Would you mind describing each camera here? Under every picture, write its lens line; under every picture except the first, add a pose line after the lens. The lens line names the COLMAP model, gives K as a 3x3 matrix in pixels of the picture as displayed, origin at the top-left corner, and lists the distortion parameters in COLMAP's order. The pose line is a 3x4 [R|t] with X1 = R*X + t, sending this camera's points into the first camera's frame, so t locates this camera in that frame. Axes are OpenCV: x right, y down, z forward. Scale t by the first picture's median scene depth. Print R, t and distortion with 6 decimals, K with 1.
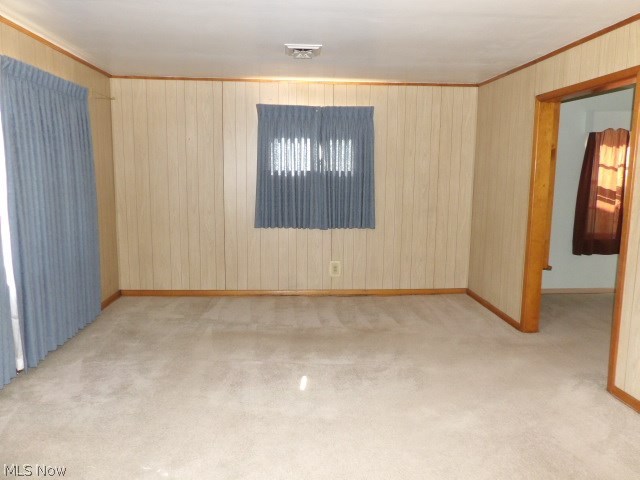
lens RADIAL K [[454.3, 0, 319.2], [0, 454.3, 238.0], [0, 0, 1]] dist [-0.029777, 0.018143]
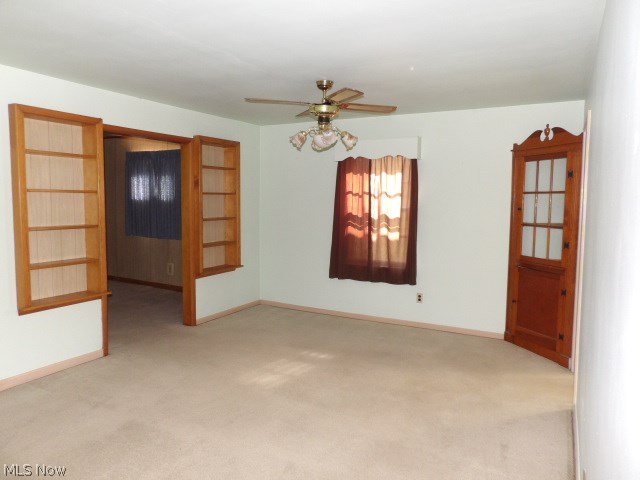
lens RADIAL K [[454.3, 0, 320.0], [0, 454.3, 239.8], [0, 0, 1]] dist [-0.029777, 0.018143]
pose [[0.851414, 0.054955, -0.521608, 1.112864], [-0.091498, 0.994809, -0.044540, -0.000490], [0.516452, 0.085648, 0.852022, 0.085926]]
